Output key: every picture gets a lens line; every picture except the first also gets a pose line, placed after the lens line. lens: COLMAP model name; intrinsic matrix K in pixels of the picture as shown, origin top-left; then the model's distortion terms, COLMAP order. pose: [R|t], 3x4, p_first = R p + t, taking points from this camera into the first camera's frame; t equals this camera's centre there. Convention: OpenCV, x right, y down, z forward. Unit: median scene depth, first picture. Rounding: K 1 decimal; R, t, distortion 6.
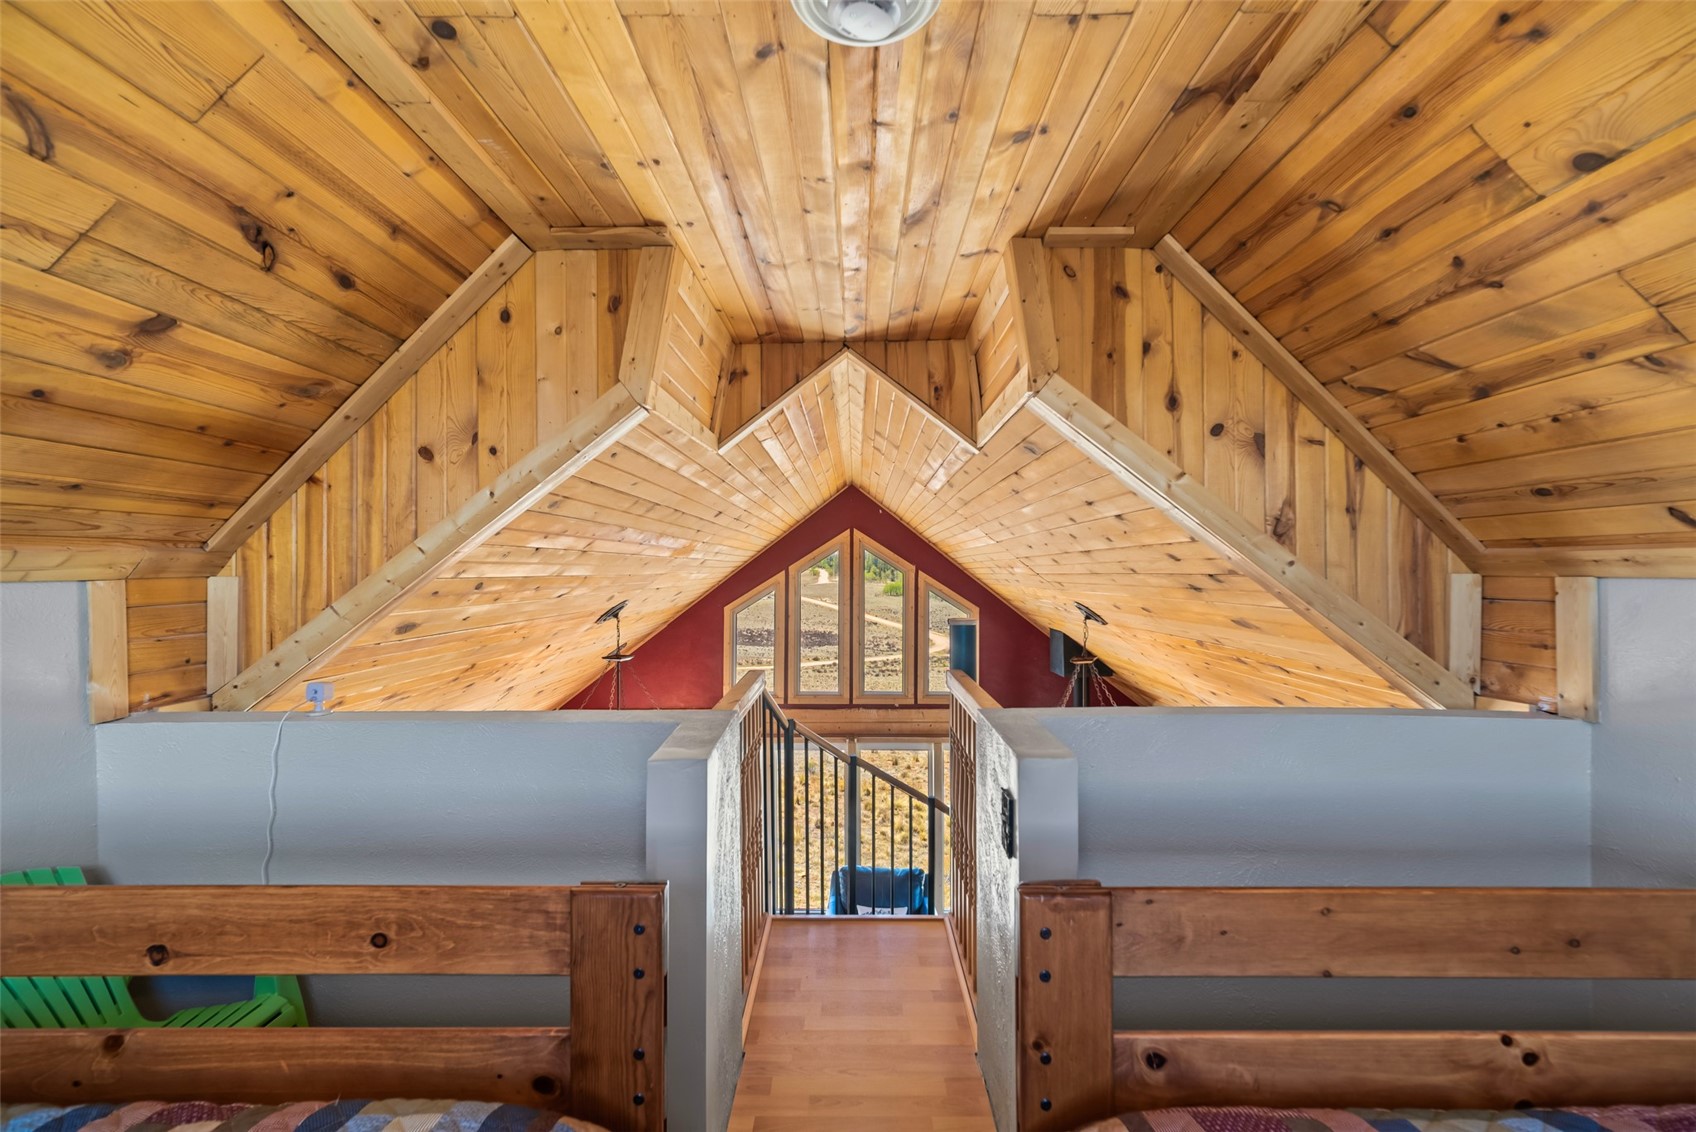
lens RADIAL K [[735.4, 0, 854.7], [0, 735.4, 568.6], [0, 0, 1]] dist [0.007927, 0.001182]
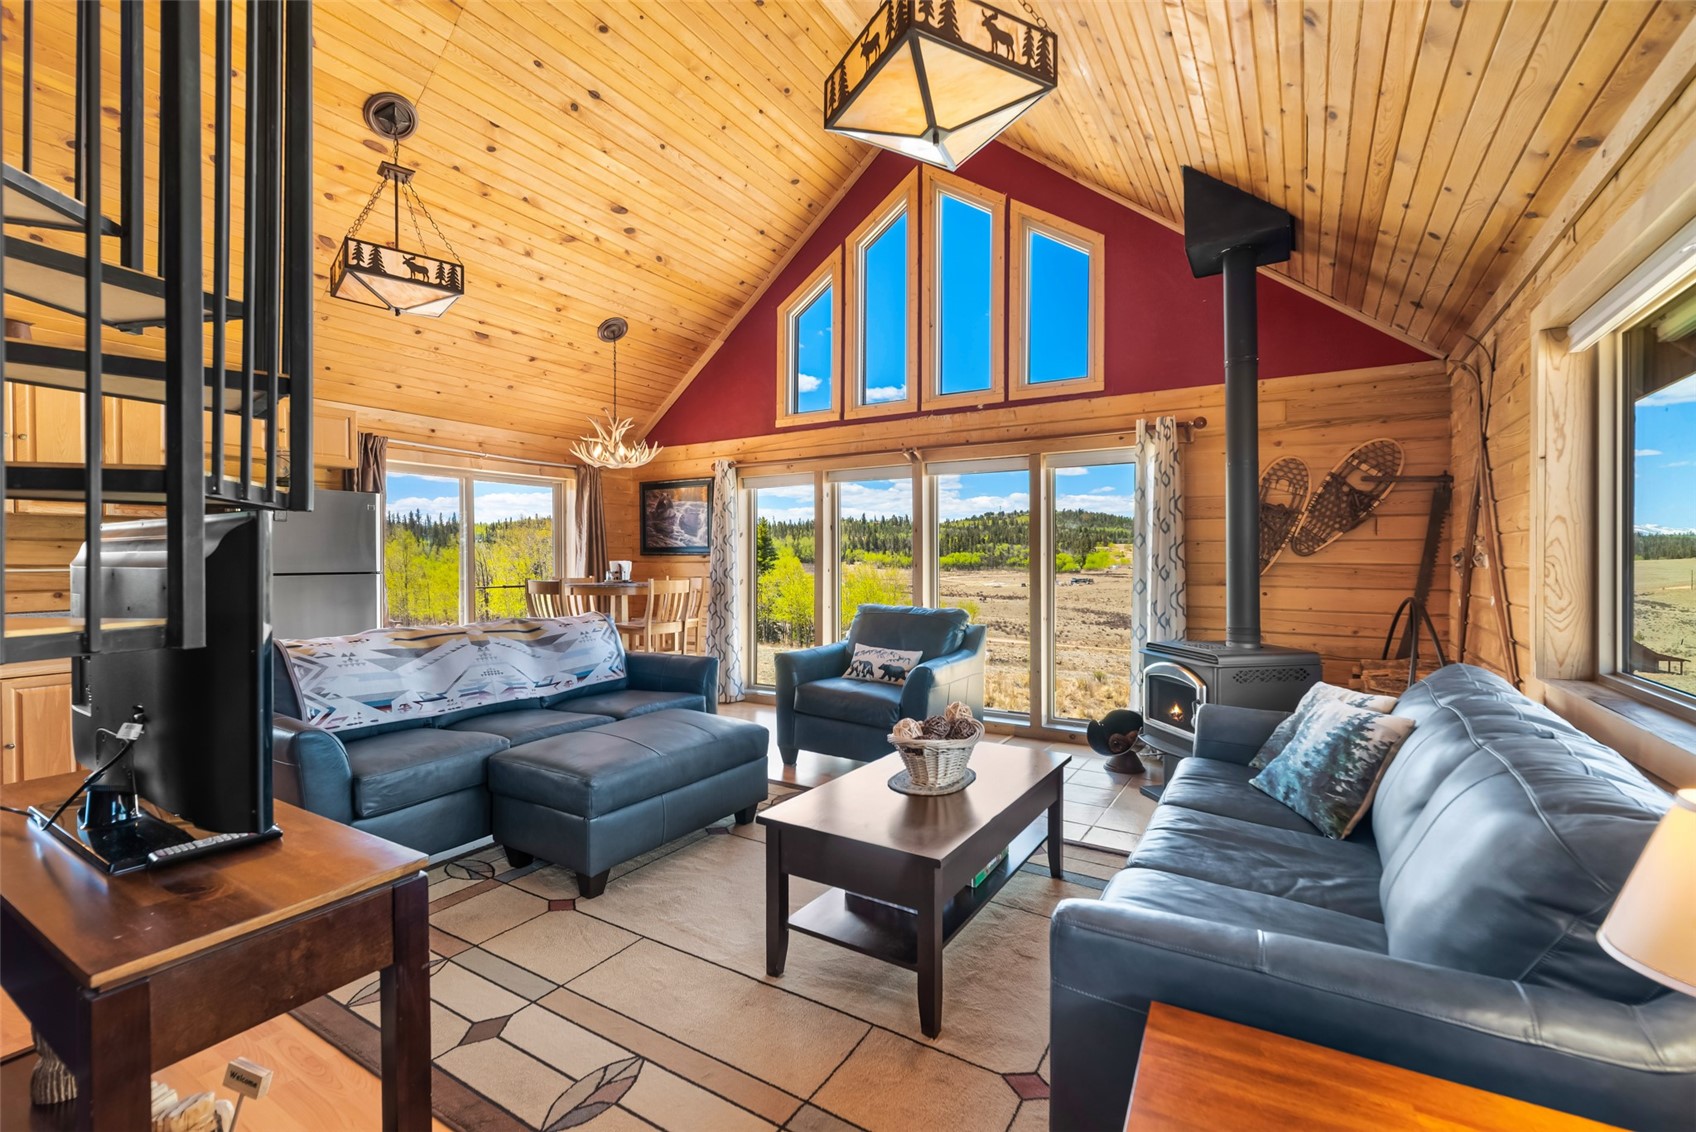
lens RADIAL K [[735.4, 0, 849.9], [0, 735.4, 567.2], [0, 0, 1]] dist [0.007927, 0.001182]
pose [[0.851974, 0.002932, -0.523575, 0.314985], [0.002080, 0.999957, 0.008984, 0.330419], [0.523579, -0.008743, 0.851932, 0.350196]]
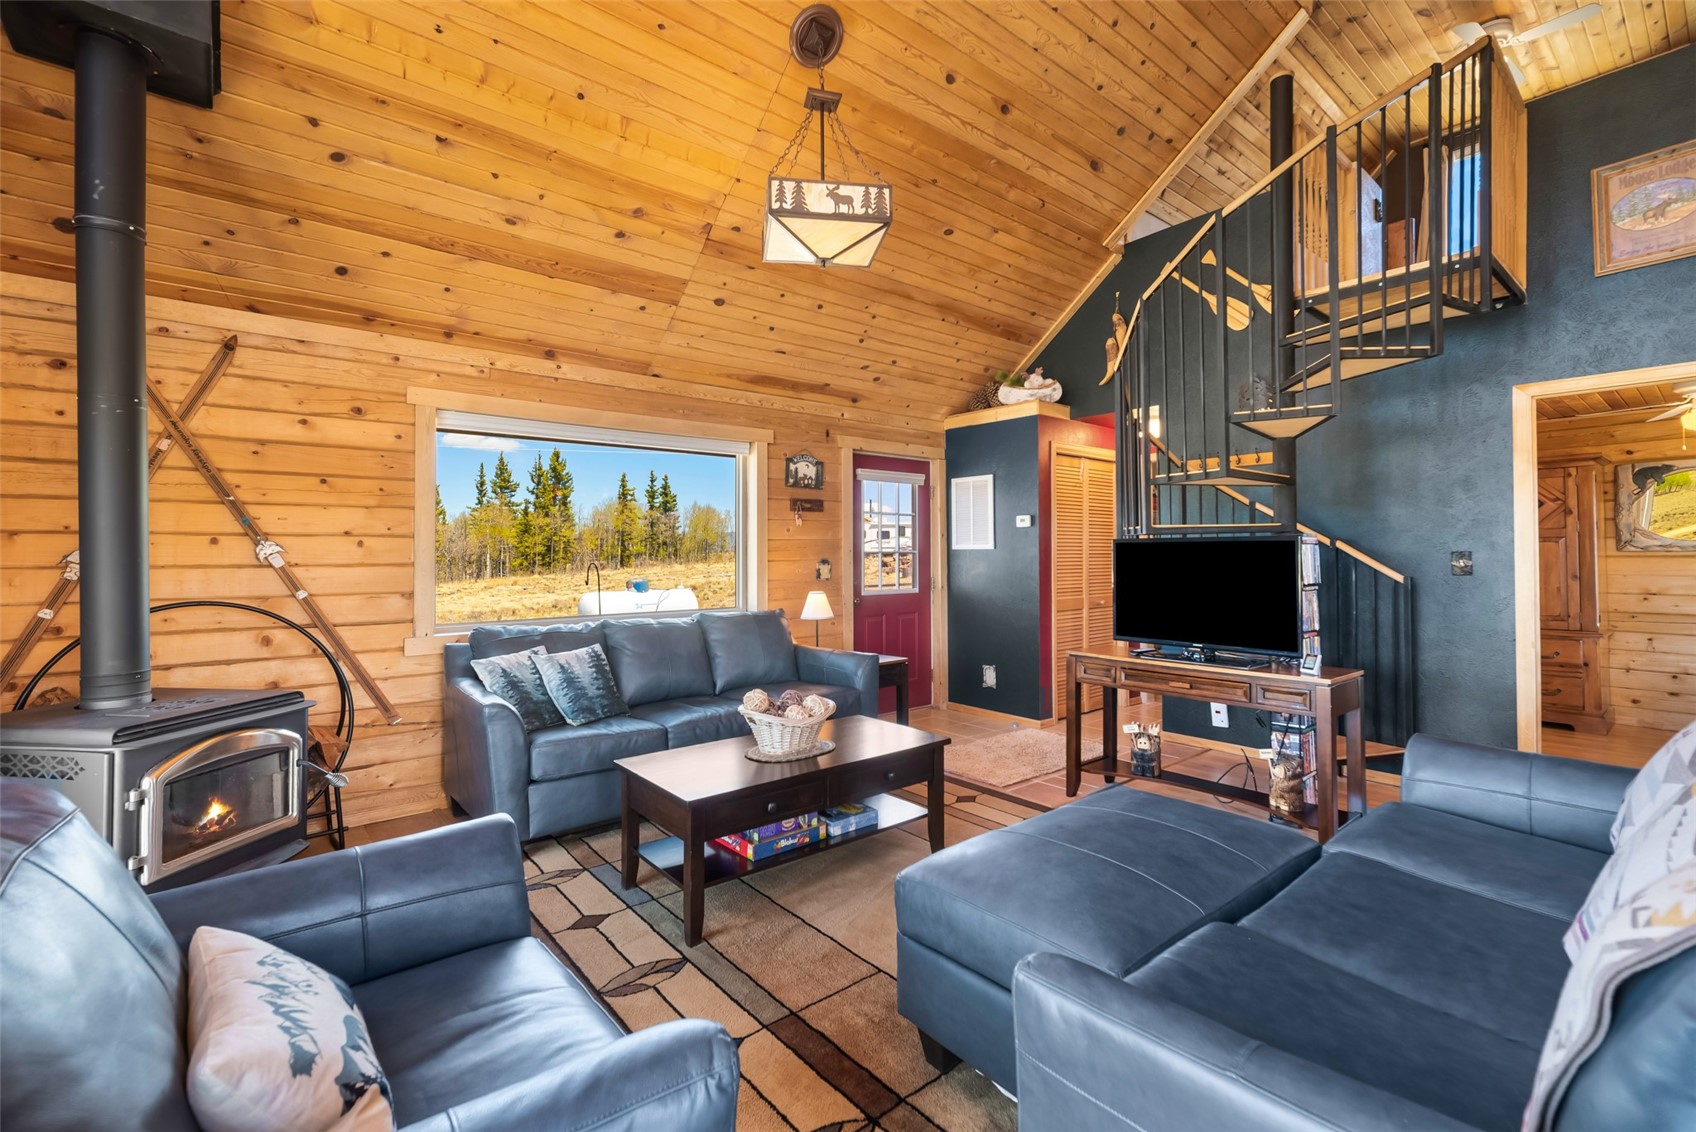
lens RADIAL K [[735.4, 0, 853.4], [0, 735.4, 546.4], [0, 0, 1]] dist [0.007927, 0.001182]
pose [[-0.643499, 0.007964, 0.765406, -0.132229], [0.002335, 0.999962, -0.008441, 0.328148], [-0.765443, -0.003644, -0.643493, 0.865458]]
